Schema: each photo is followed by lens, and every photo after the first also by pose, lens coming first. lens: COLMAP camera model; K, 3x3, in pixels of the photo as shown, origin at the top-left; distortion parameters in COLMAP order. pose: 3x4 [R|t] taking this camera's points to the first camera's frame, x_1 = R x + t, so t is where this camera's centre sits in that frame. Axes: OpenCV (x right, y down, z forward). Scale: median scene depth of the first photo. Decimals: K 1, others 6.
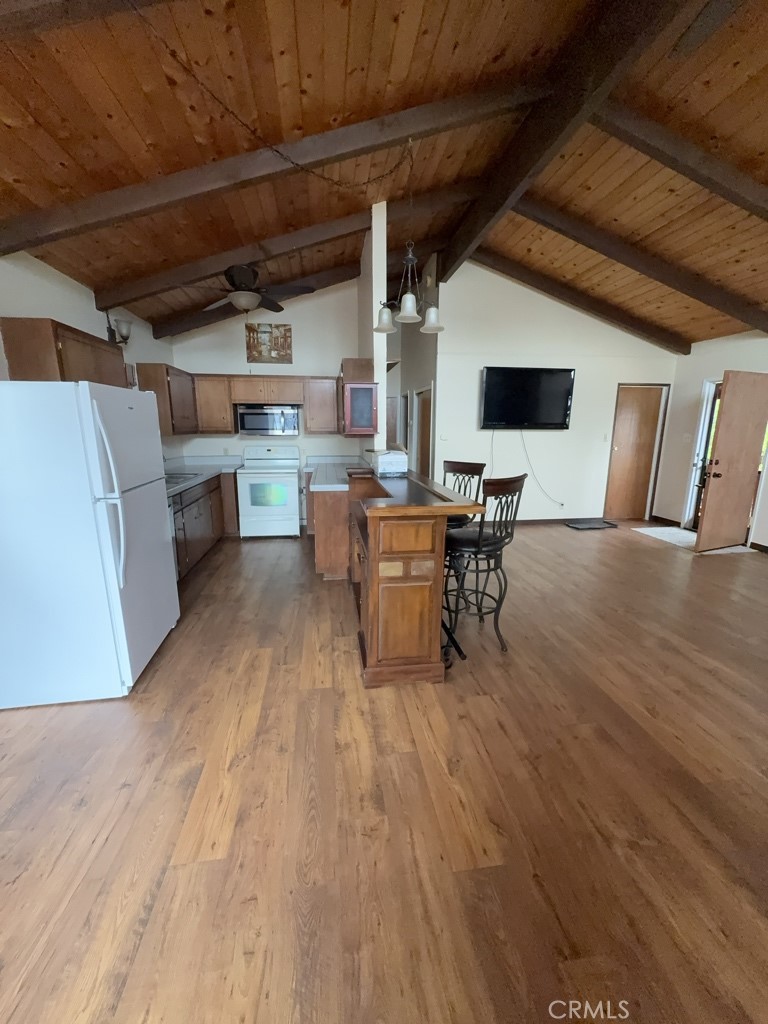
lens RADIAL K [[406.9, 0, 384.2], [0, 406.9, 513.3], [0, 0, 1]] dist [-0.000543, 0.000176]
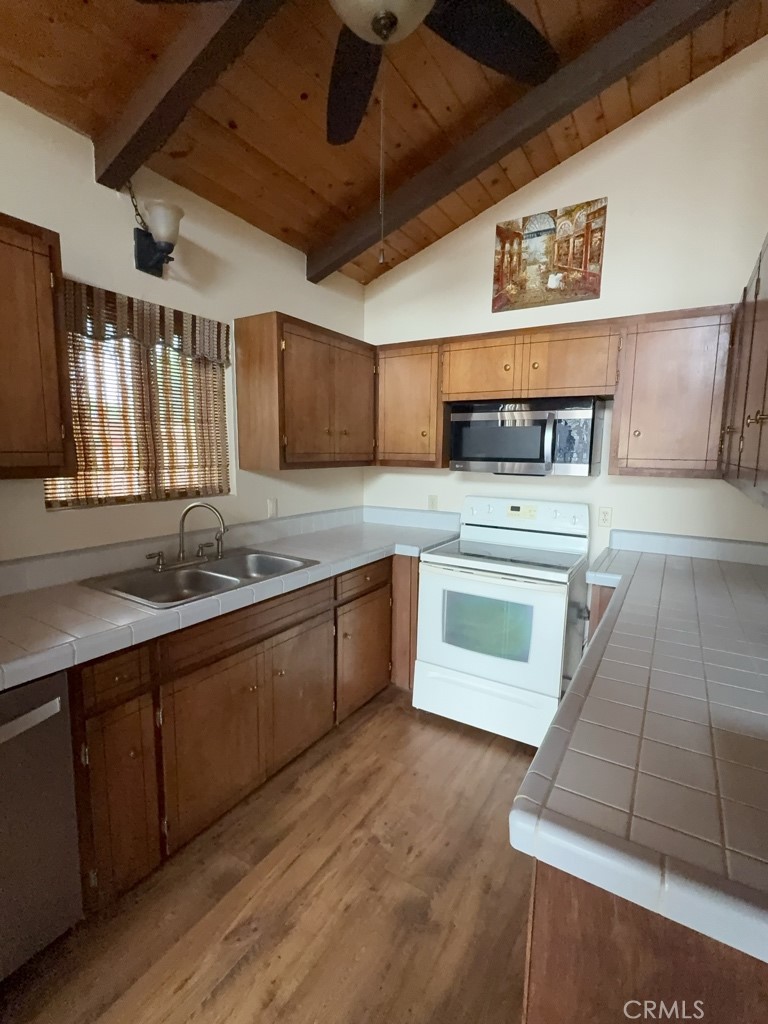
lens RADIAL K [[474.4, 0, 384.8], [0, 474.4, 515.0], [0, 0, 1]] dist [-0.004346, -0.000685]
pose [[0.770770, 0.094587, -0.630053, -0.081044], [-0.145886, 0.988846, -0.030018, -0.121706], [0.620186, 0.115053, 0.775972, 0.570706]]
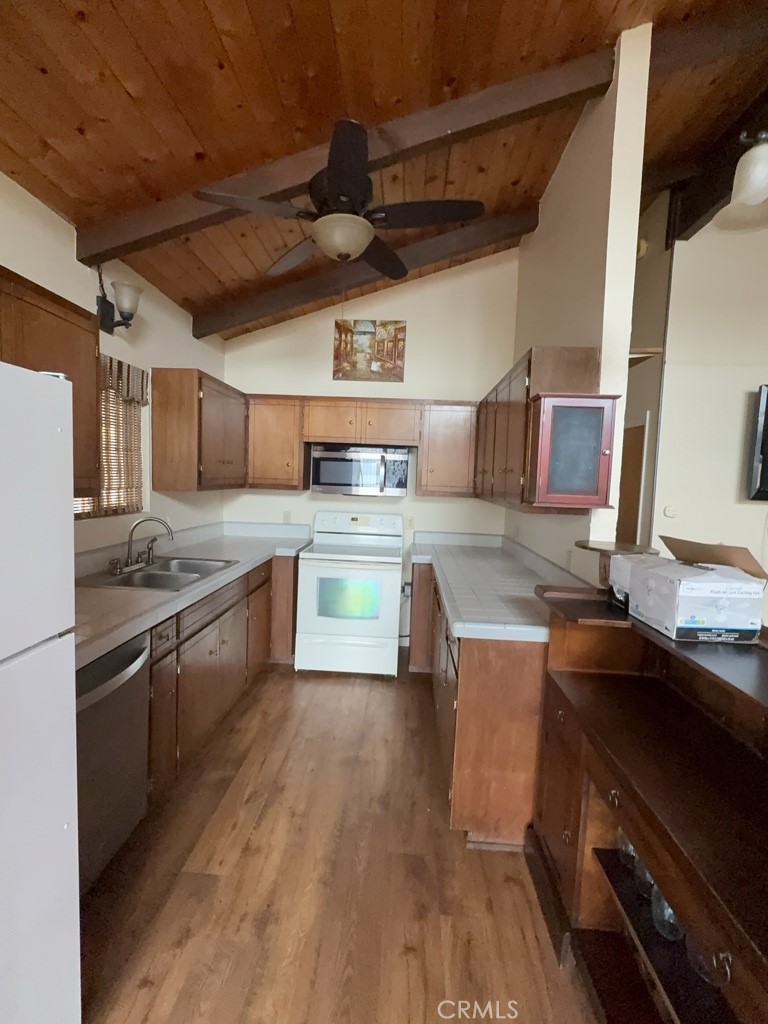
lens RADIAL K [[474.4, 0, 384.8], [0, 474.4, 515.0], [0, 0, 1]] dist [-0.004346, -0.000685]
pose [[0.981905, 0.049315, -0.182838, -0.118611], [-0.073884, 0.988745, -0.130097, -0.077970], [0.174364, 0.141252, 0.974497, 0.344752]]
